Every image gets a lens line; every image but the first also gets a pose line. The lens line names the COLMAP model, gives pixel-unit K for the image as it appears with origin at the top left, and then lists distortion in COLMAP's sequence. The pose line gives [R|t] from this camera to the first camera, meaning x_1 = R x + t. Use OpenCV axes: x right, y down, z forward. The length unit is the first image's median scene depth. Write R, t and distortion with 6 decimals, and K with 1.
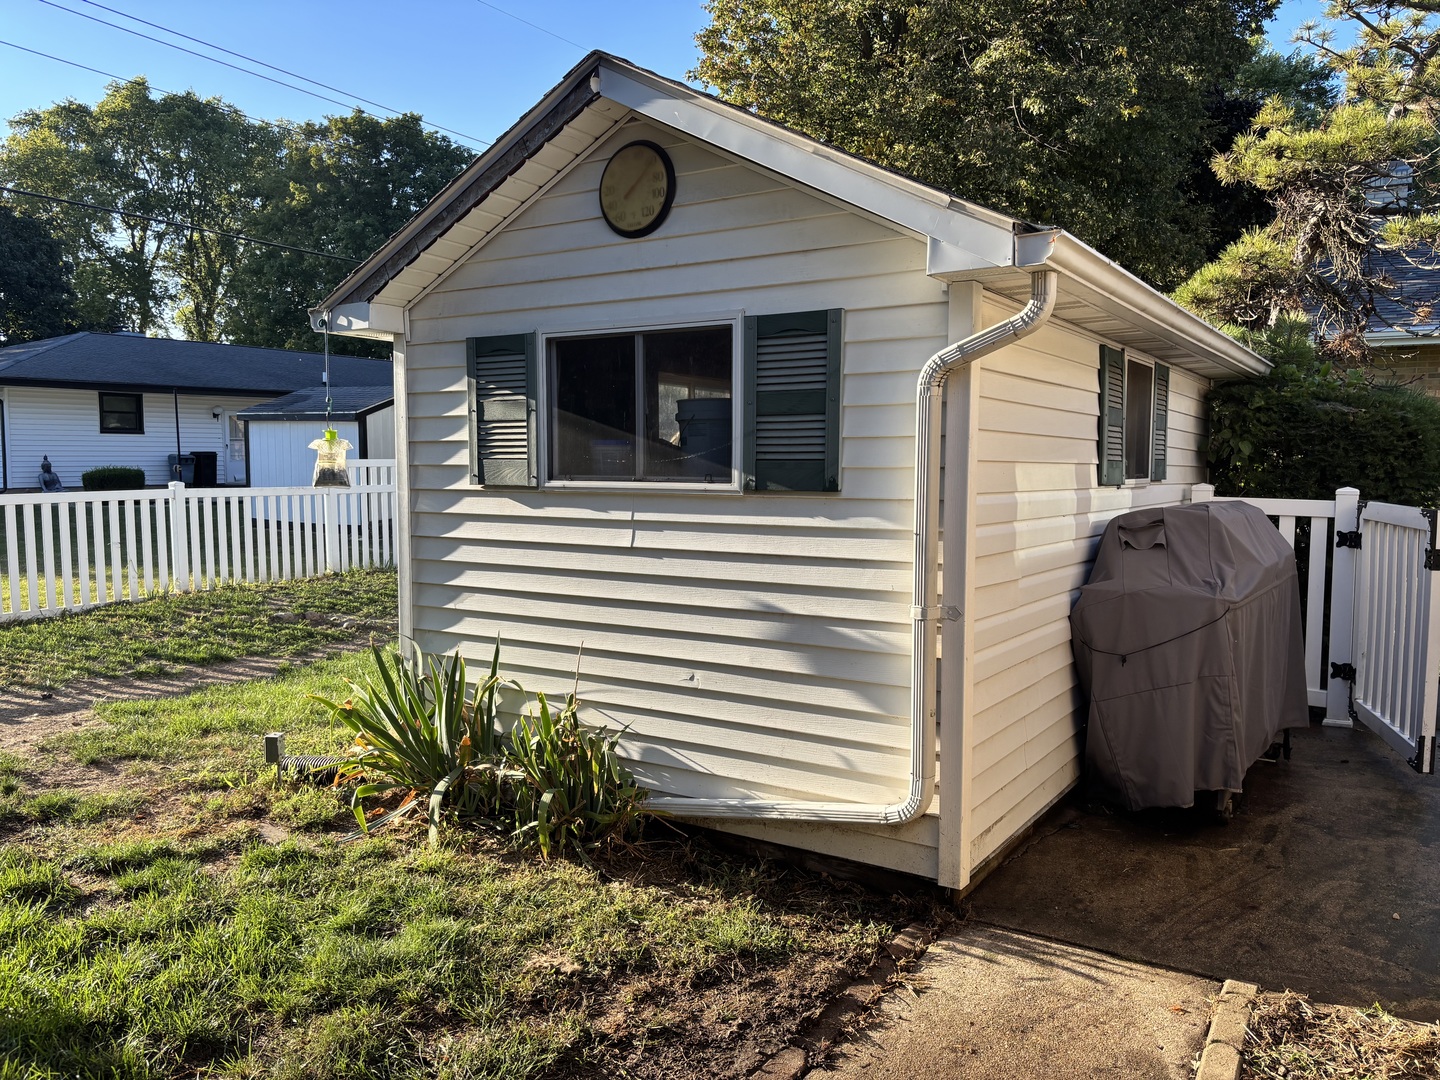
lens RADIAL K [[1091.5, 0, 719.0], [0, 1091.5, 550.4], [0, 0, 1]] dist [0.045833, -0.051573]
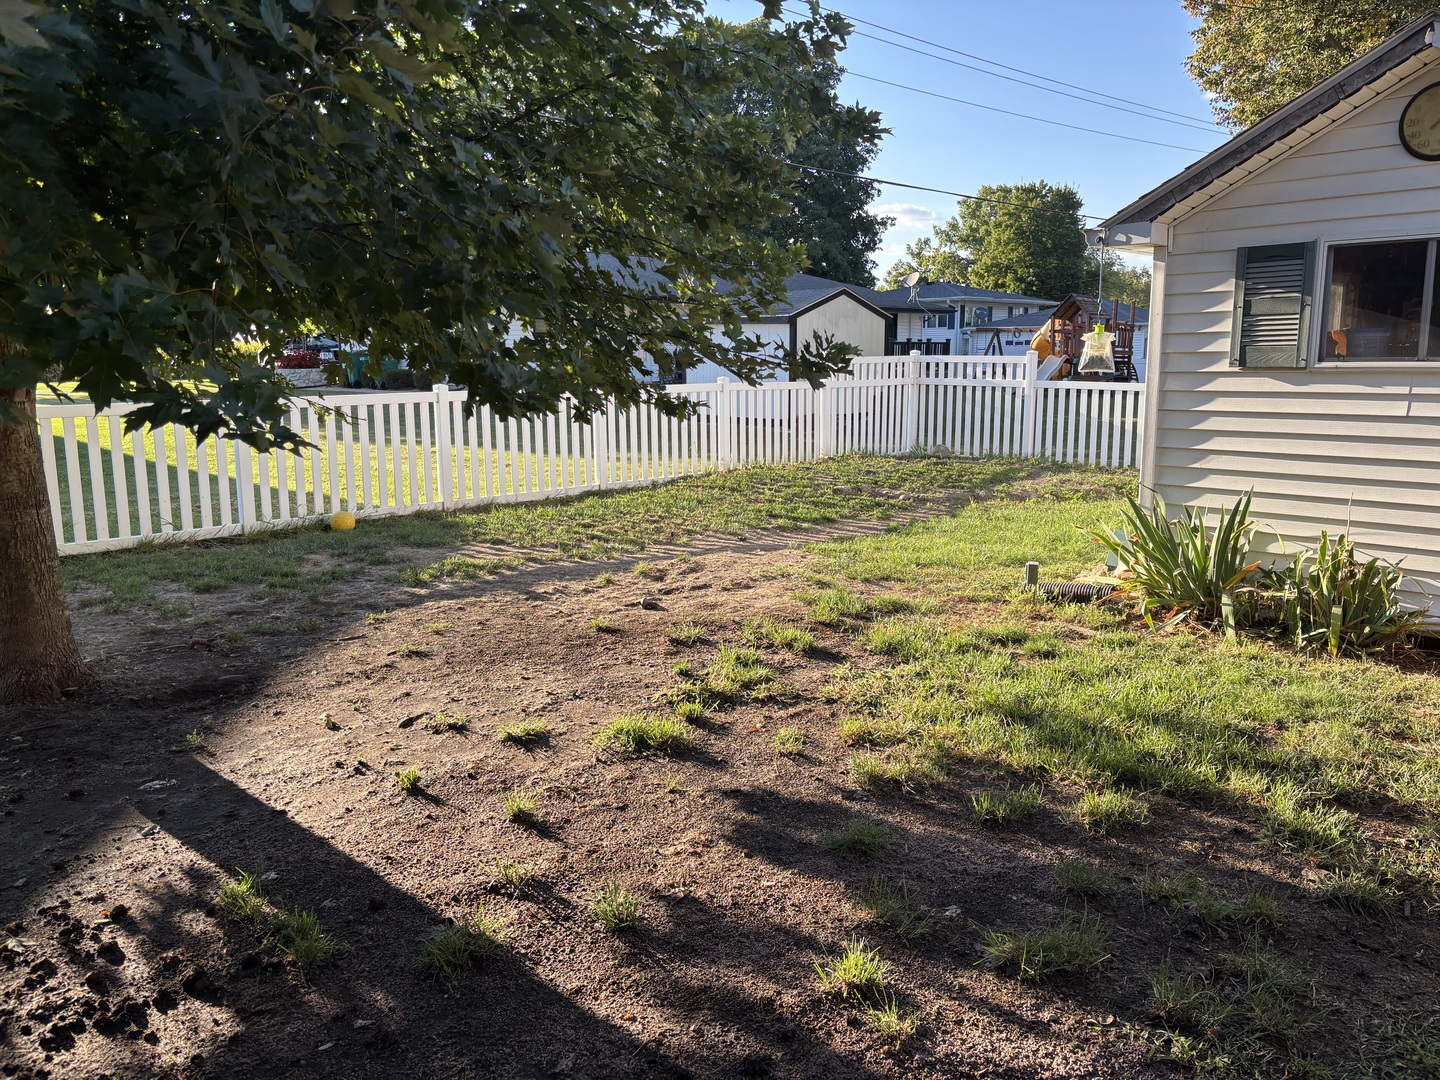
lens RADIAL K [[1091.5, 0, 720.9], [0, 1091.5, 536.0], [0, 0, 1]] dist [0.045833, -0.051573]
pose [[0.966657, 0.033971, -0.253812, -0.482737], [-0.014509, 0.996835, 0.078162, 0.043918], [0.255664, -0.071874, 0.964090, -0.384725]]
